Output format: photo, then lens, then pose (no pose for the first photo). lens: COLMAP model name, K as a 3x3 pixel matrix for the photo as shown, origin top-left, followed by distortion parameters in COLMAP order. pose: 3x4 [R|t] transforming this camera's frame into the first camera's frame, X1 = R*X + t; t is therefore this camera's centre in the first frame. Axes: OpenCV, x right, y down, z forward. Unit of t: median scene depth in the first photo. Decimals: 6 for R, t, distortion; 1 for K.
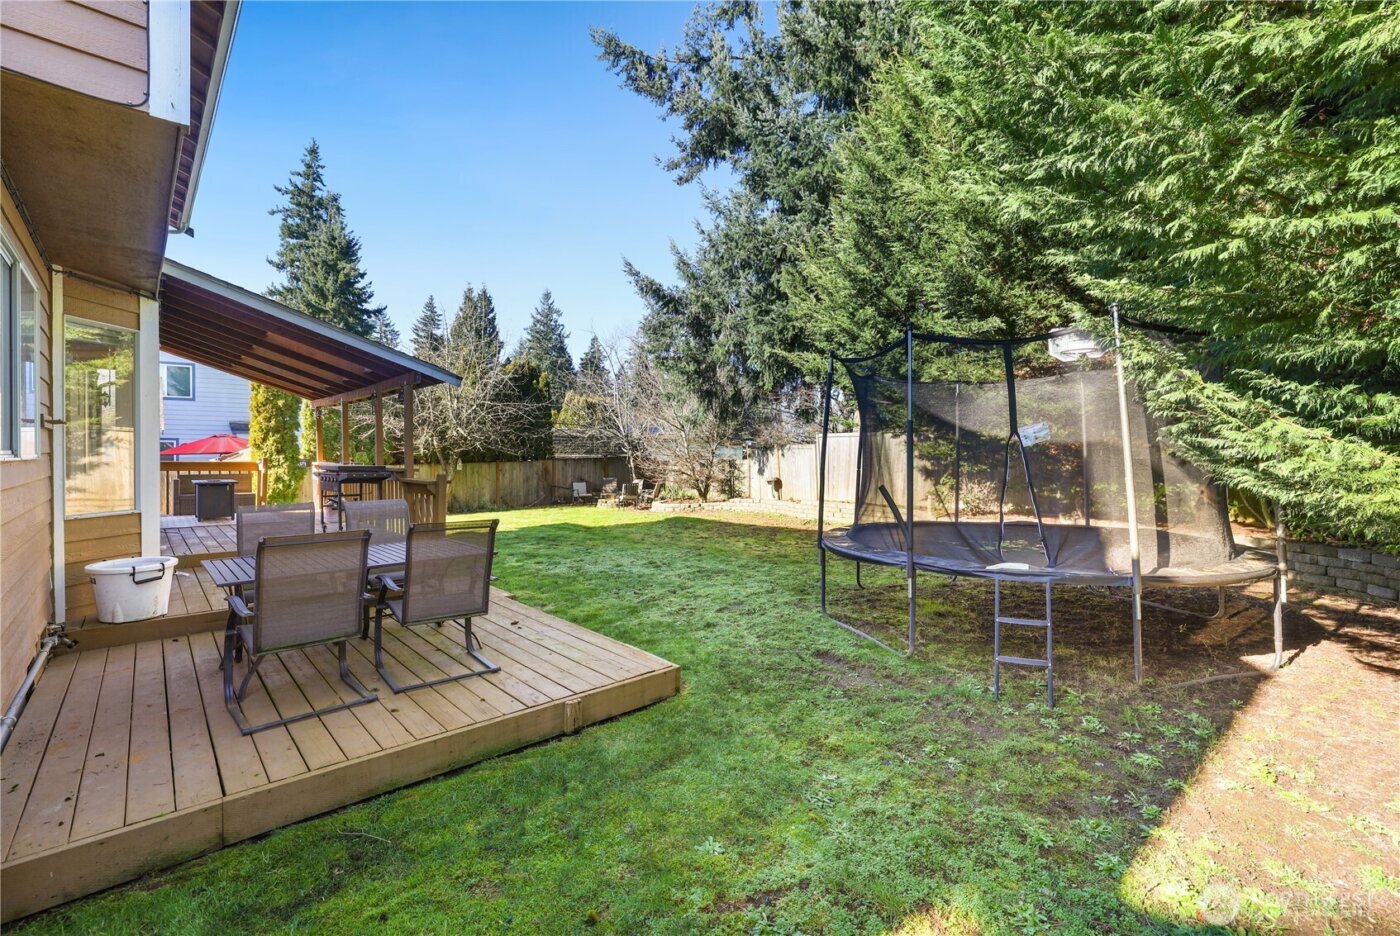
lens RADIAL K [[604.4, 0, 700.5], [0, 604.4, 458.1], [0, 0, 1]] dist [-0.000646, -0.000294]
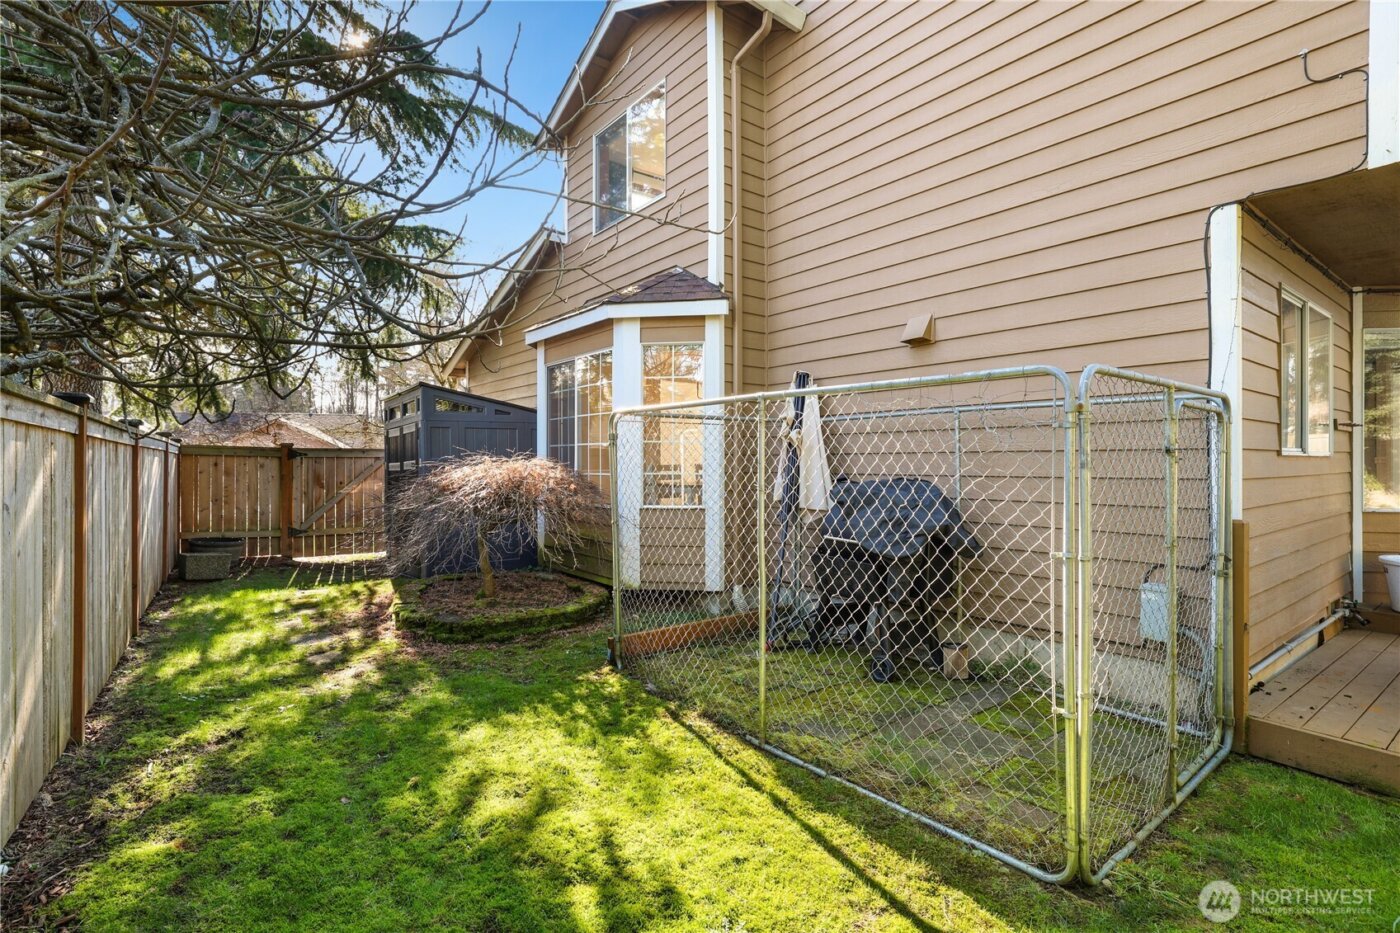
lens RADIAL K [[664.8, 0, 700.5], [0, 664.8, 460.7], [0, 0, 1]] dist [-0.002661, 0.000123]
pose [[-0.090281, -0.000028, -0.995916, 0.297632], [-0.007826, 0.999969, 0.000682, 0.016985], [0.995886, 0.007856, -0.090279, -0.120553]]
